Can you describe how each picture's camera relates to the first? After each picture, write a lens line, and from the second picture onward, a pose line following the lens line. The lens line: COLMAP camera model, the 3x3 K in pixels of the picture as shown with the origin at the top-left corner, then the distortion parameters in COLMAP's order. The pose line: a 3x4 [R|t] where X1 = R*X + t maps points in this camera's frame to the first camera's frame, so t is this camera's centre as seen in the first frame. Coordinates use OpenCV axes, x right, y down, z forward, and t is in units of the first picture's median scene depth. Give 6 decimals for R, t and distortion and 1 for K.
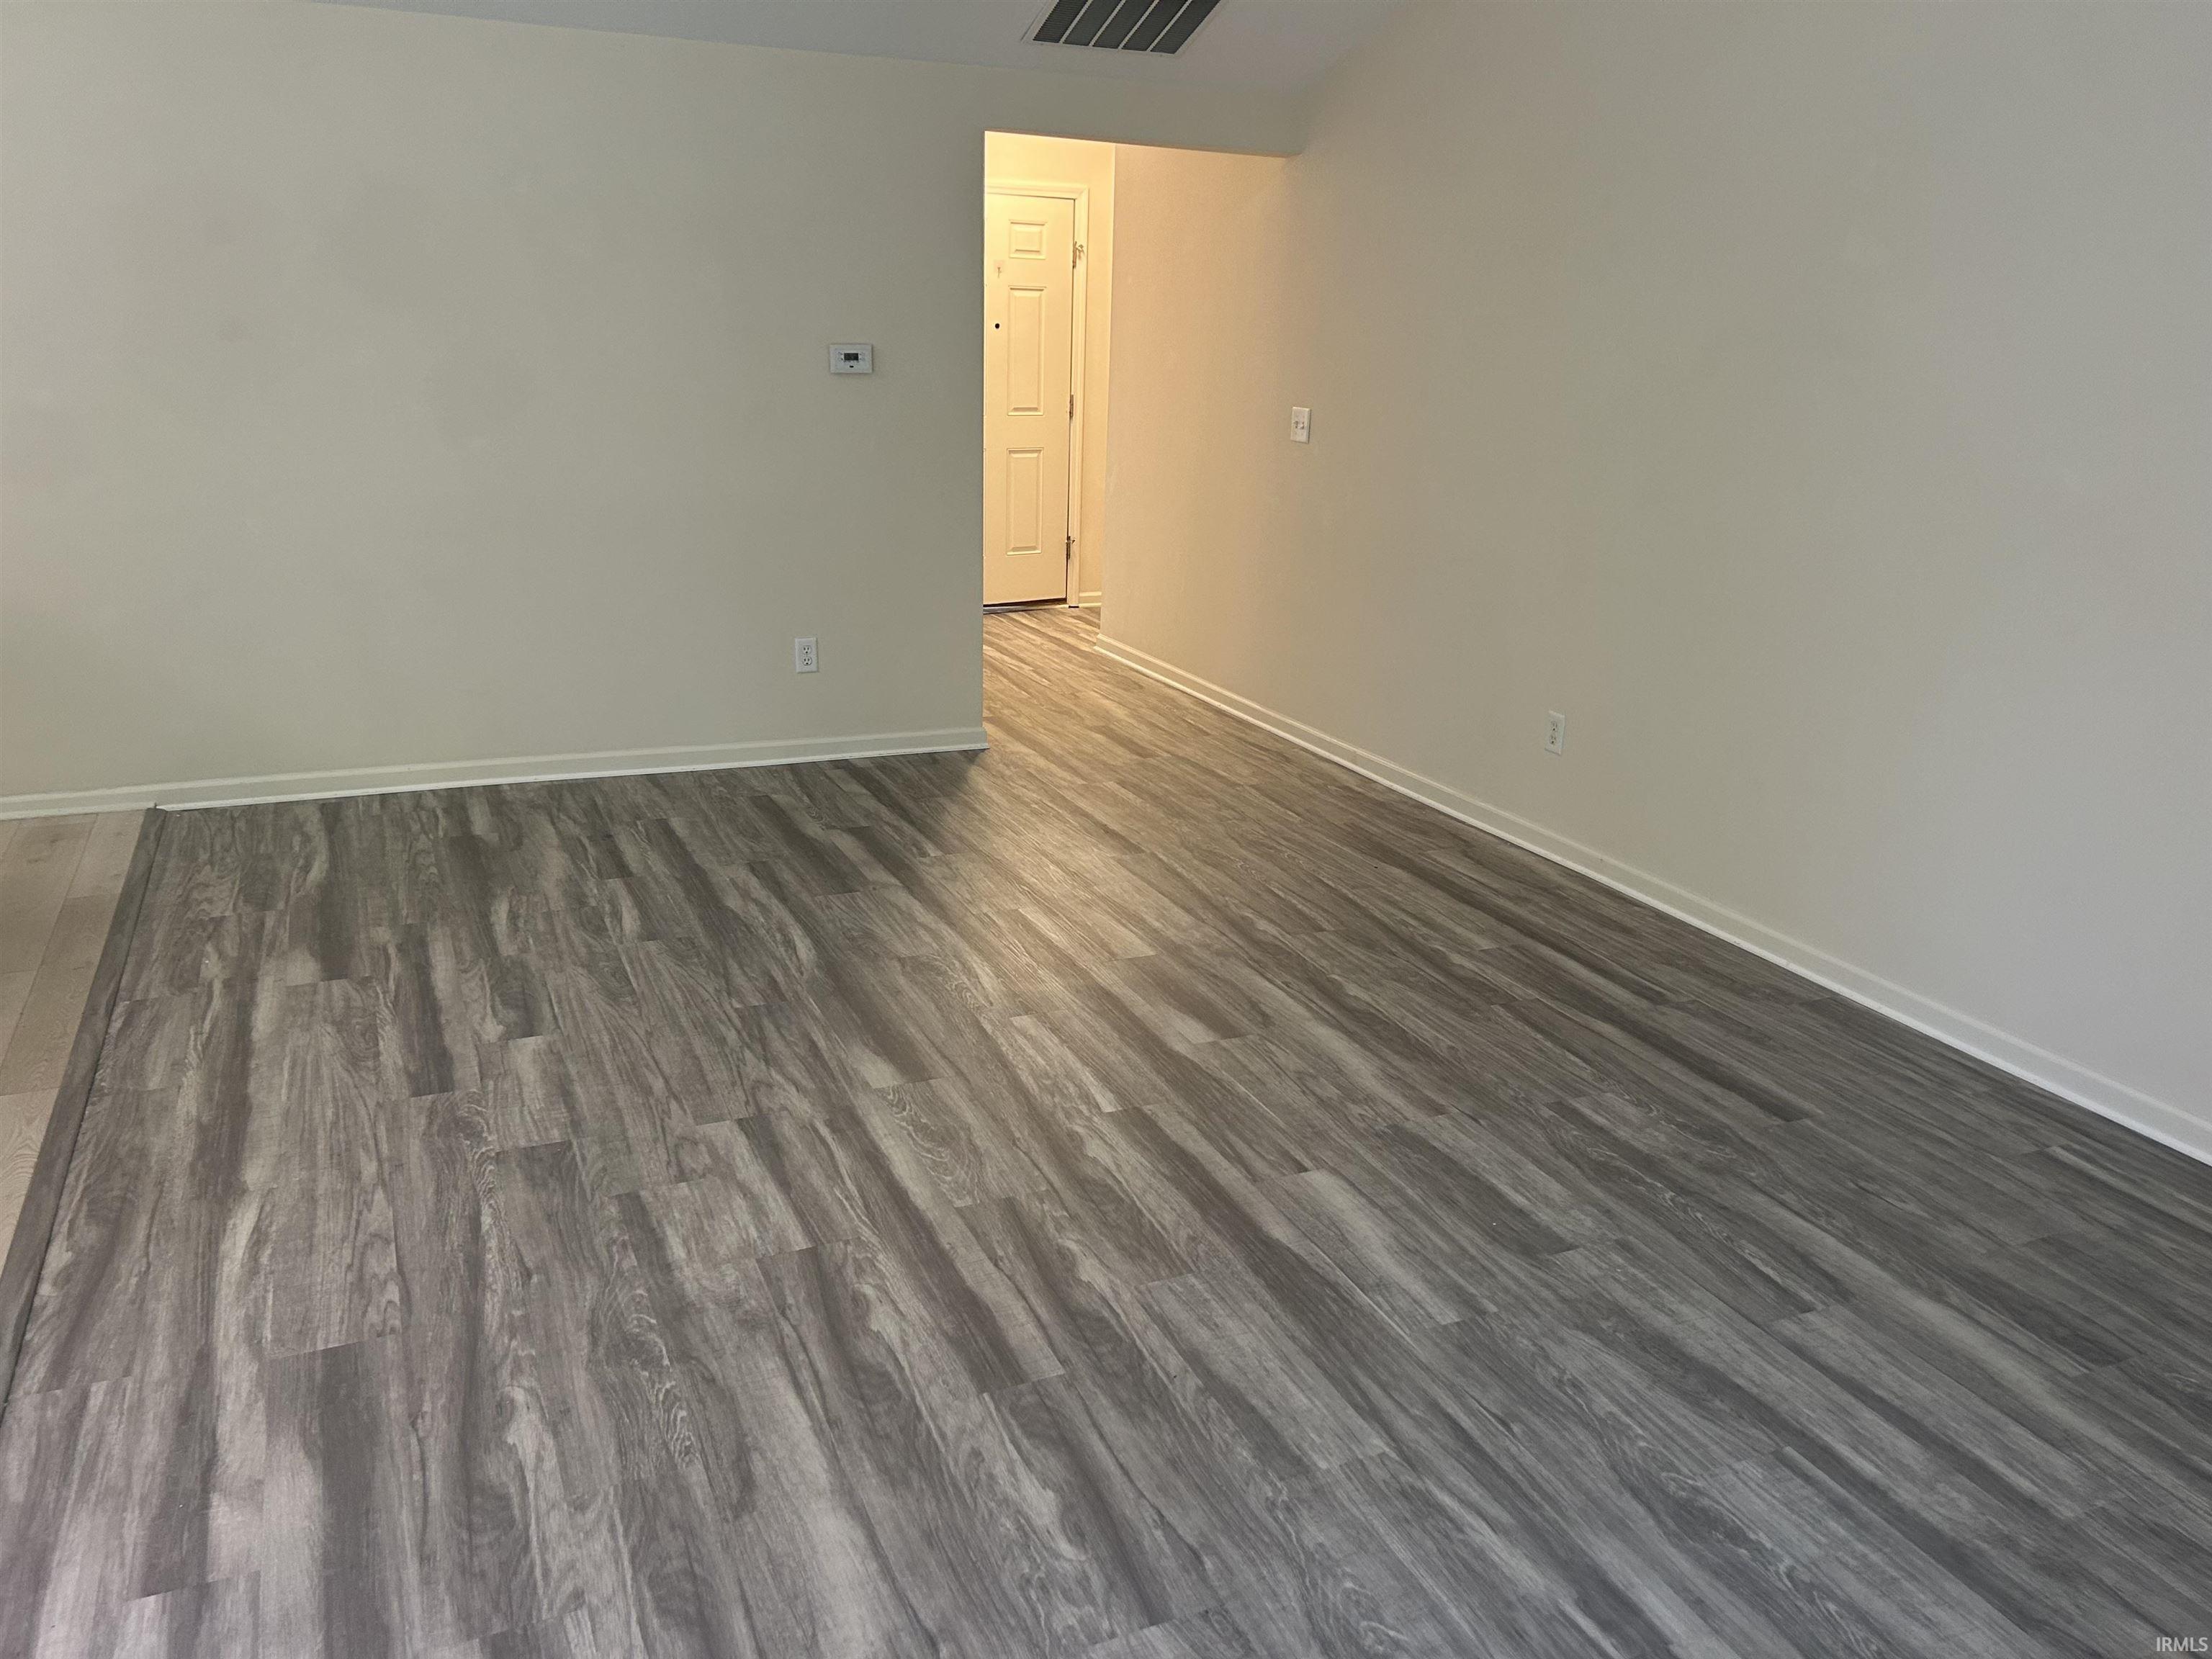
lens RADIAL K [[1672.7, 0, 1107.8], [0, 1672.7, 834.7], [0, 0, 1]] dist [0.031599, -0.018974]
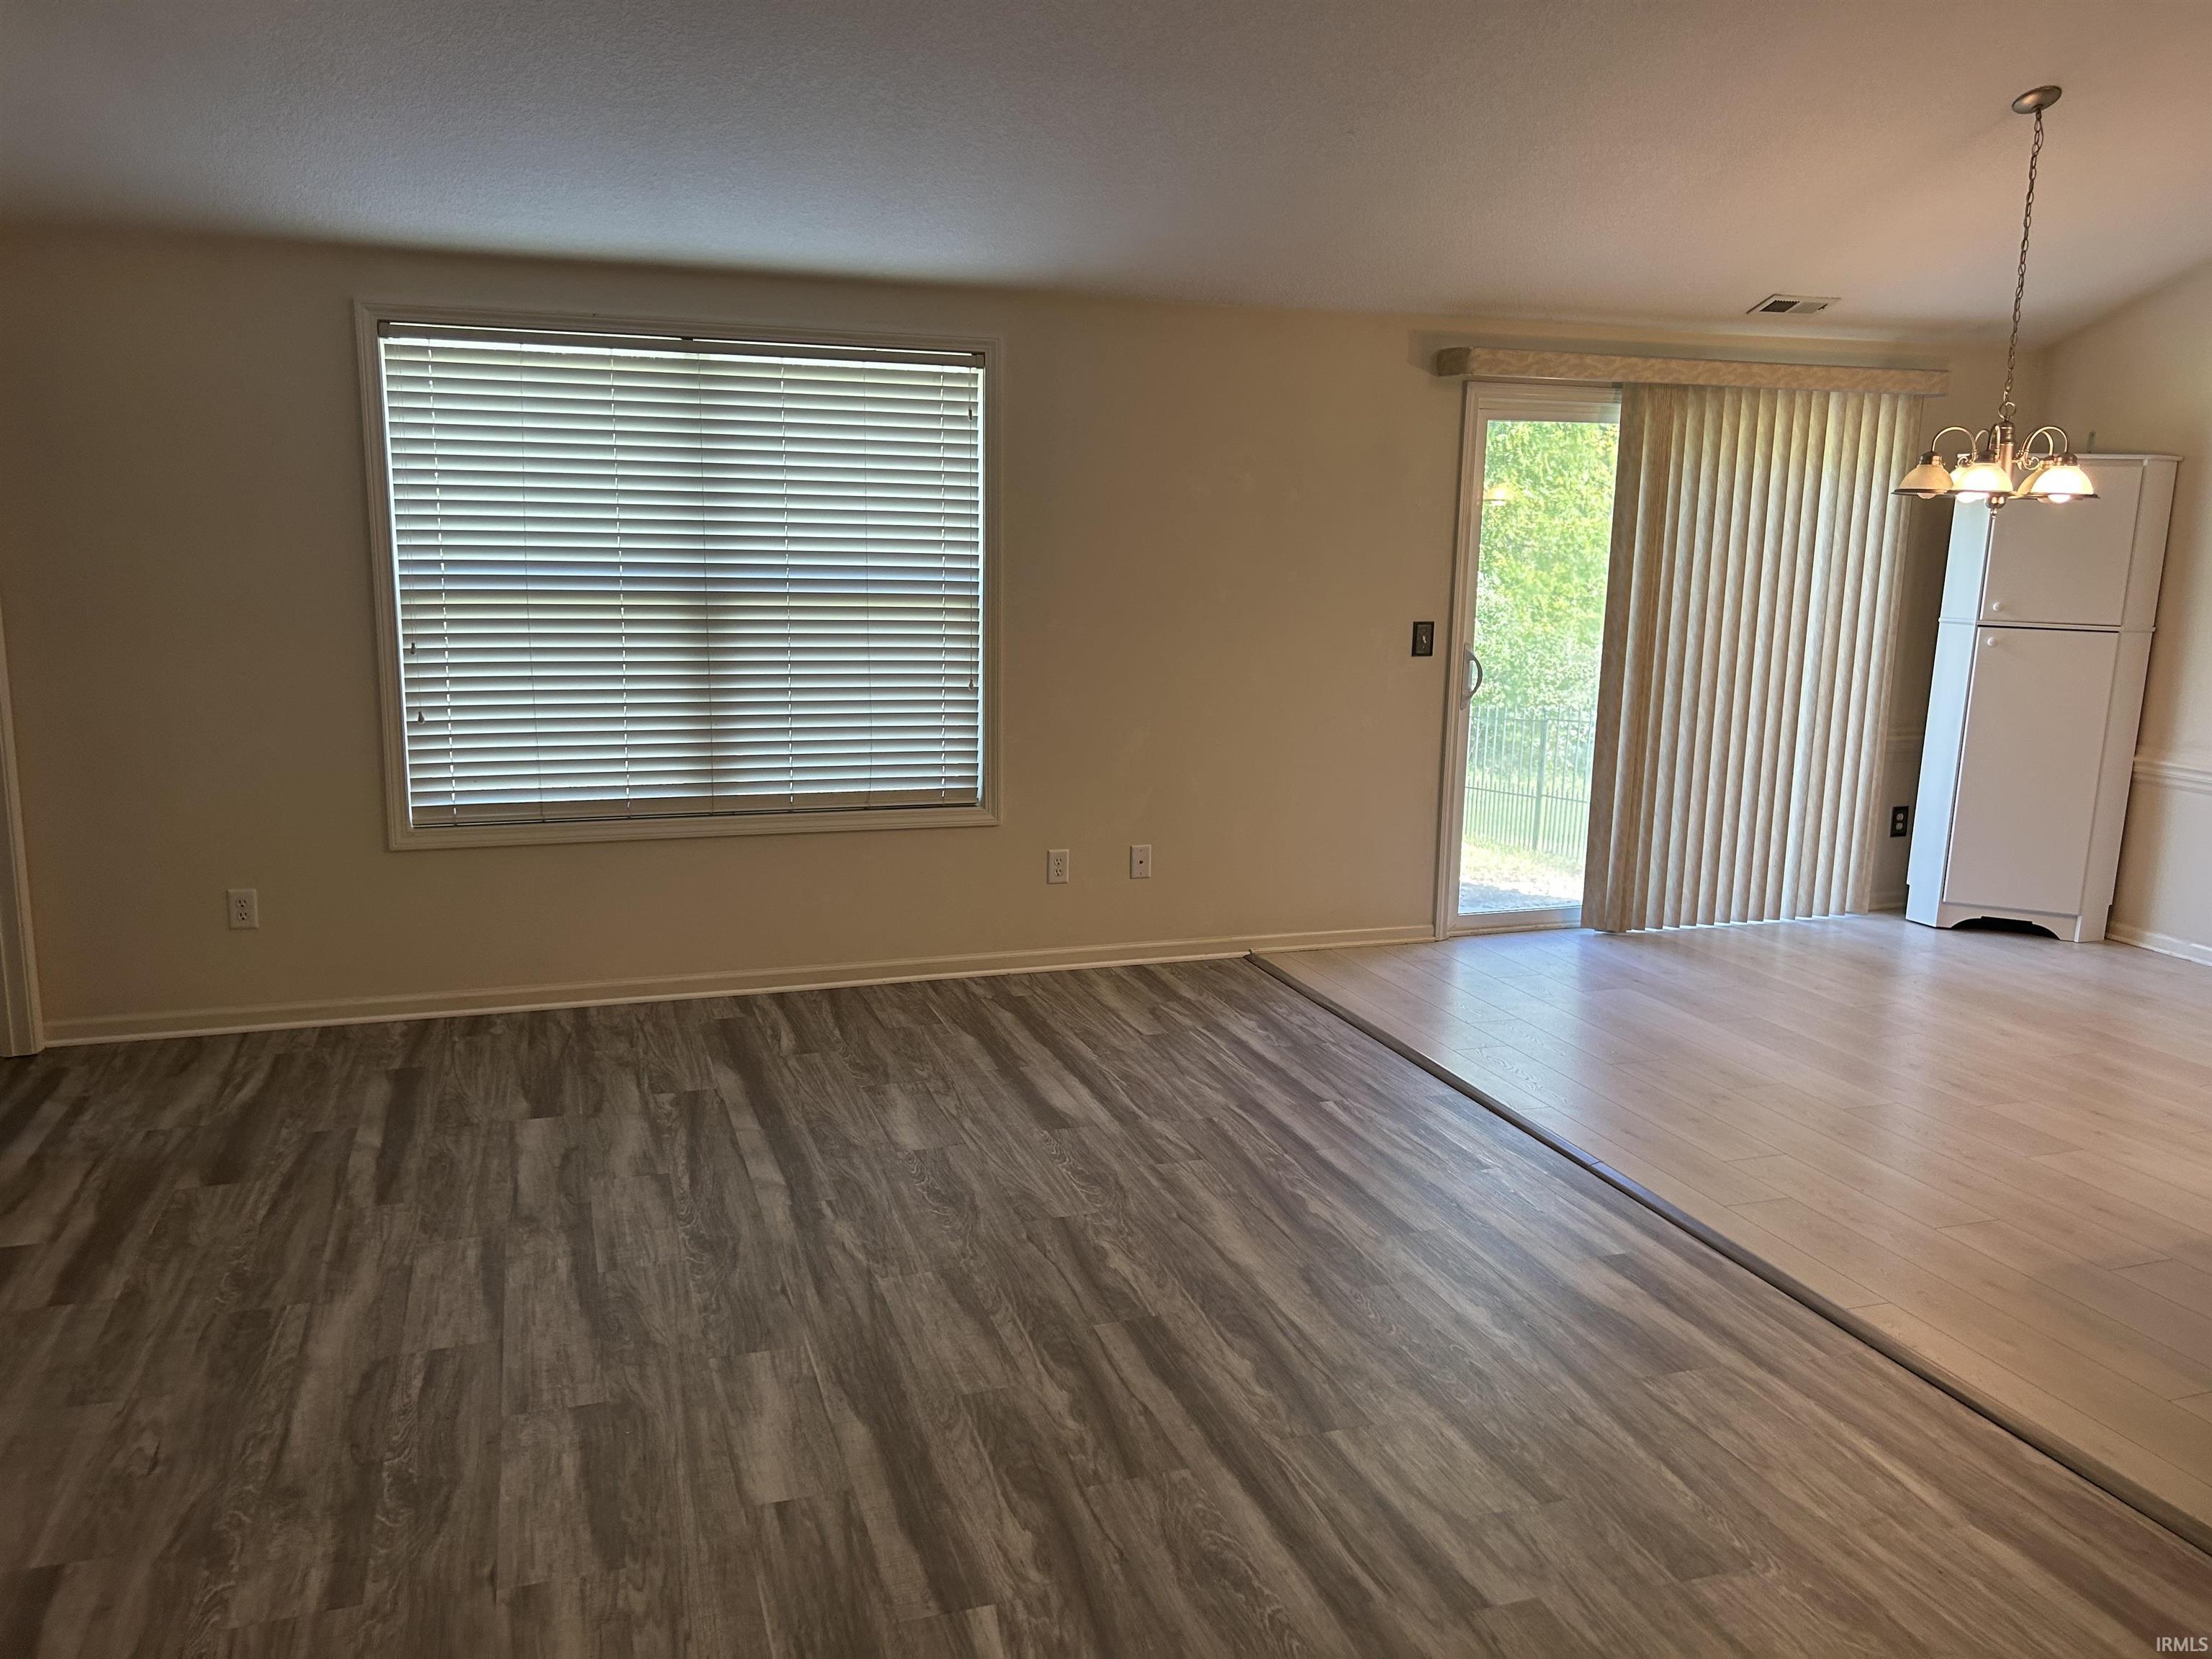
lens RADIAL K [[1672.7, 0, 1107.0], [0, 1672.7, 828.9], [0, 0, 1]] dist [0.031599, -0.018974]
pose [[-0.994704, -0.060843, 0.082833, -0.110067], [-0.015351, 0.884859, 0.465605, -0.571781], [-0.101624, 0.461868, -0.881108, 1.801512]]
